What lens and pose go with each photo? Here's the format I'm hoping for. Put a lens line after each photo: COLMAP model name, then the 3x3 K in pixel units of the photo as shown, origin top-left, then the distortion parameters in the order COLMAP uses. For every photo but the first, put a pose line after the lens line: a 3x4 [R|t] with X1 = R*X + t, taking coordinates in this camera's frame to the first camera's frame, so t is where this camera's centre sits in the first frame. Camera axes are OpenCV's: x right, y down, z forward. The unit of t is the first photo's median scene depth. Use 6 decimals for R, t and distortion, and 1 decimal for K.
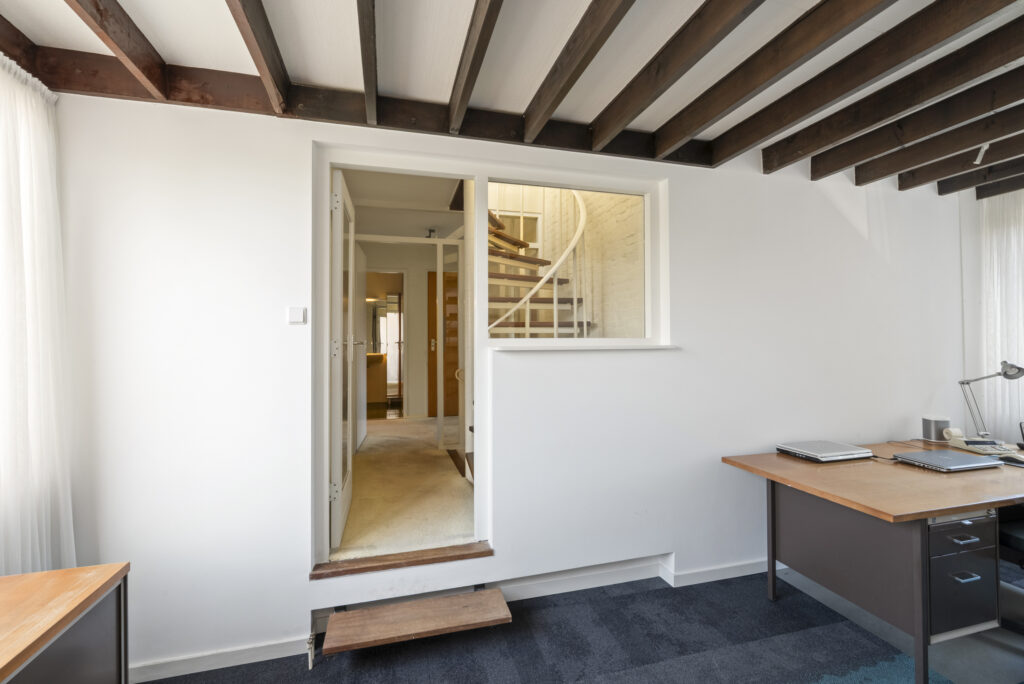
lens RADIAL K [[440.1, 0, 511.1], [0, 440.1, 341.0], [0, 0, 1]] dist [-0.000748, -0.000720]
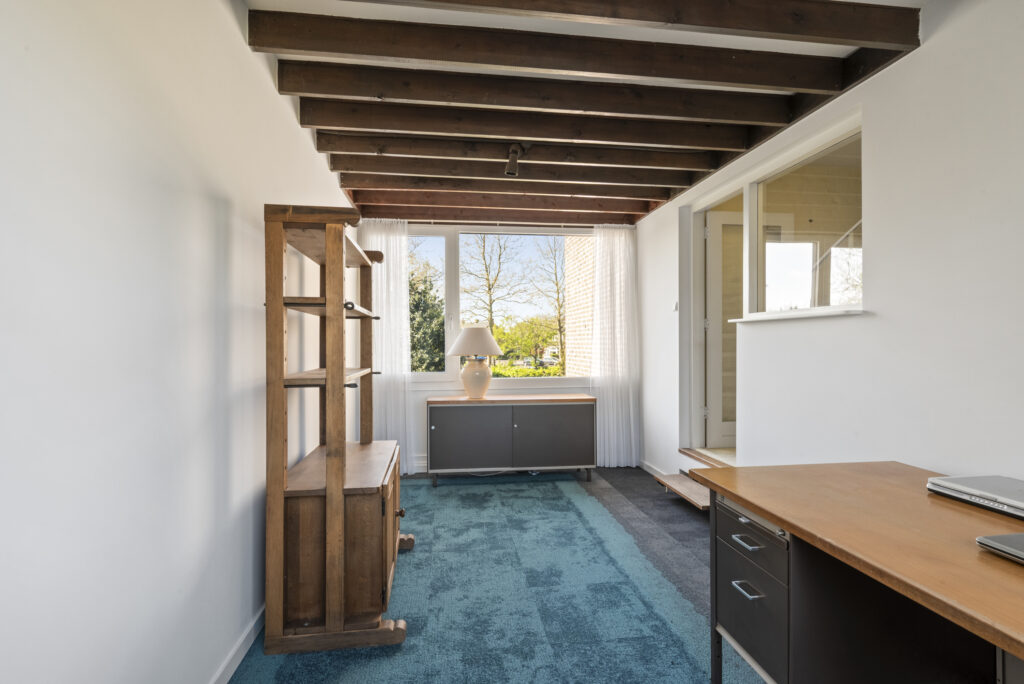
lens RADIAL K [[527.3, 0, 513.1], [0, 527.3, 341.3], [0, 0, 1]] dist [0.000461, 0.000023]
pose [[-0.136258, 0.007881, -0.990642, 1.782311], [0.009381, 0.999934, 0.006665, 0.065906], [0.990629, -0.008385, -0.136323, 0.623224]]
